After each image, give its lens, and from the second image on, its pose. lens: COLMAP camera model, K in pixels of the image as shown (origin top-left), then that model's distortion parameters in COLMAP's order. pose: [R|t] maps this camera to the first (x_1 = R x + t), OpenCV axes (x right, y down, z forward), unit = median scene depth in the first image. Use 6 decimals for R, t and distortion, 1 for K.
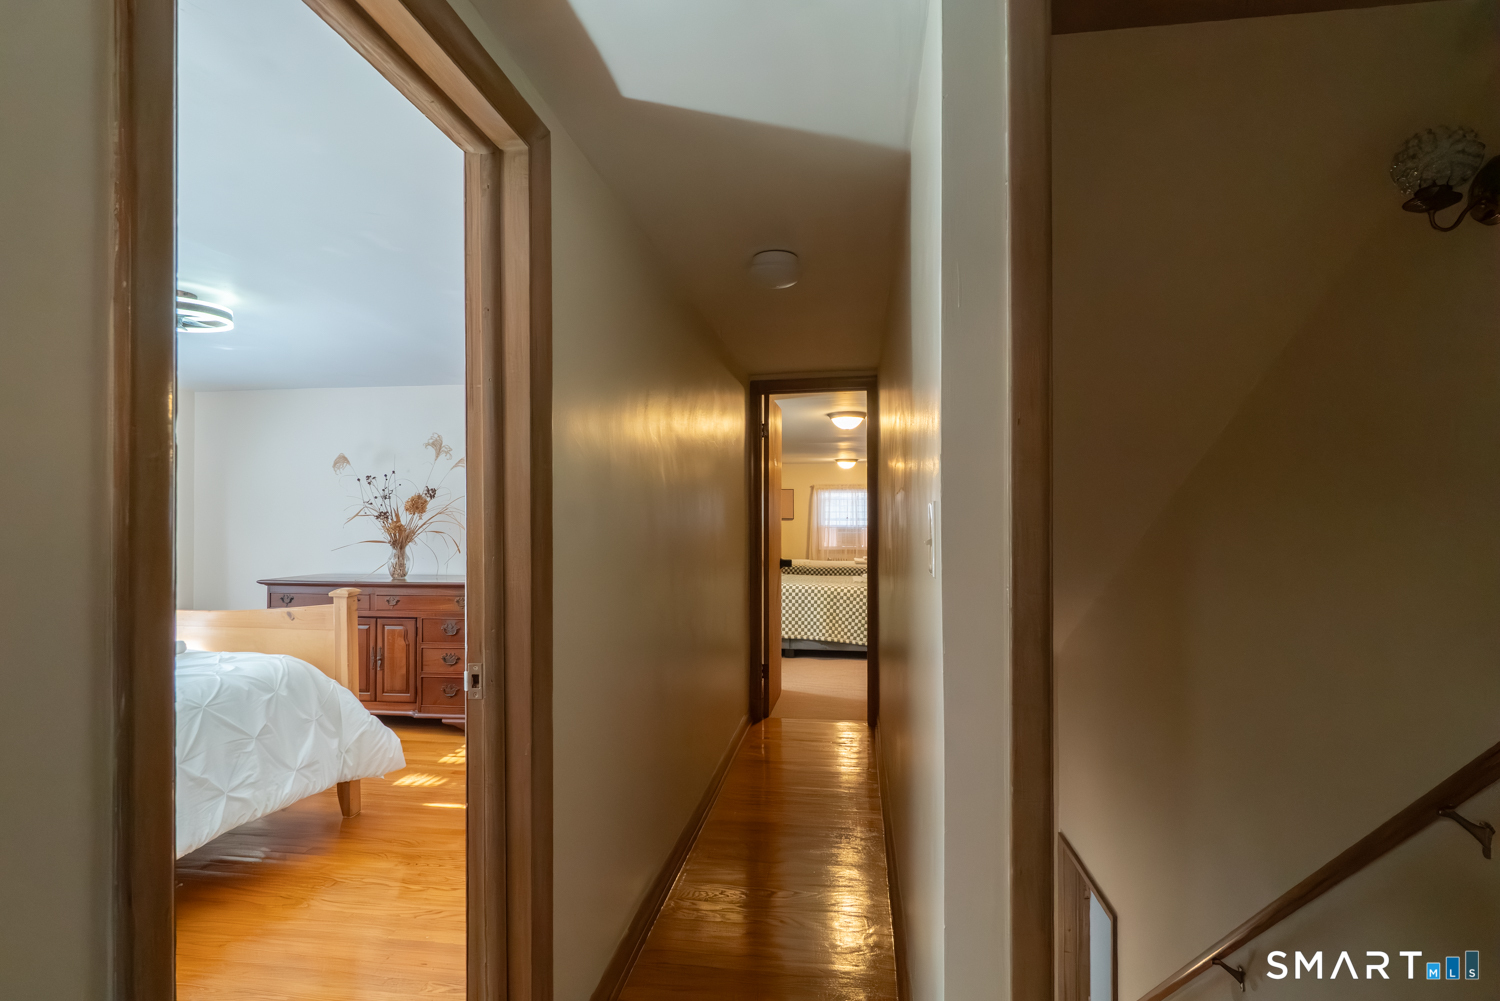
lens RADIAL K [[706.7, 0, 720.5], [0, 706.7, 510.8], [0, 0, 1]] dist [-0.001787, 0.000689]
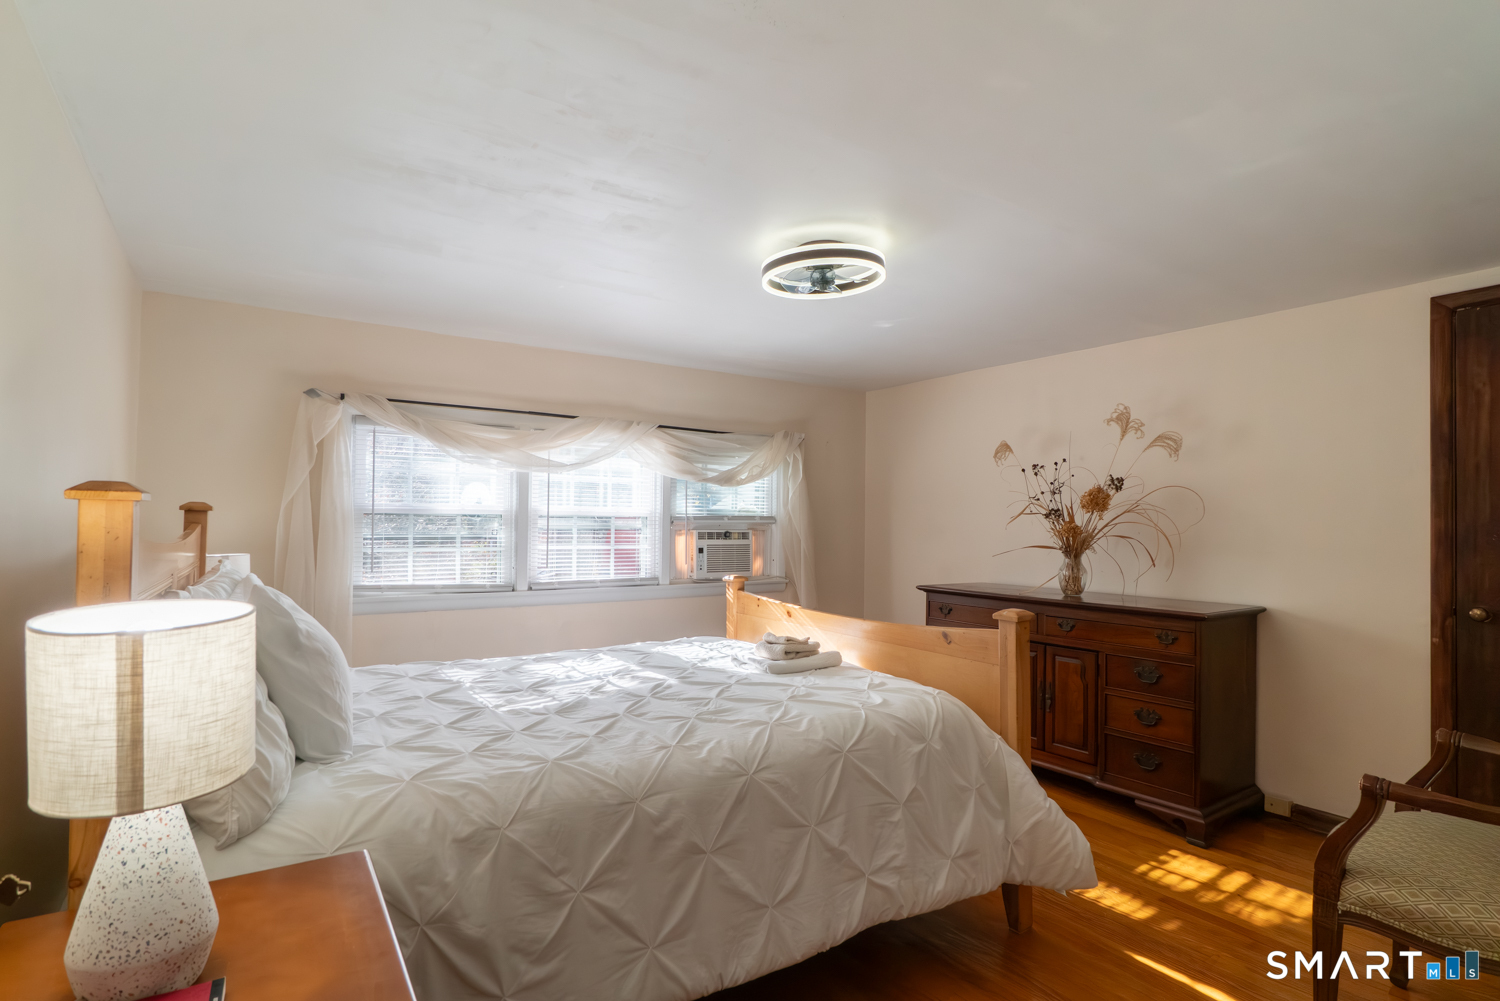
lens RADIAL K [[775.8, 0, 747.8], [0, 775.8, 508.9], [0, 0, 1]] dist [-0.013548, 0.000136]
pose [[0.693252, -0.002424, -0.720691, -0.104305], [-0.004886, 0.999956, -0.008064, 0.010611], [0.720678, 0.009112, 0.693210, 0.178670]]
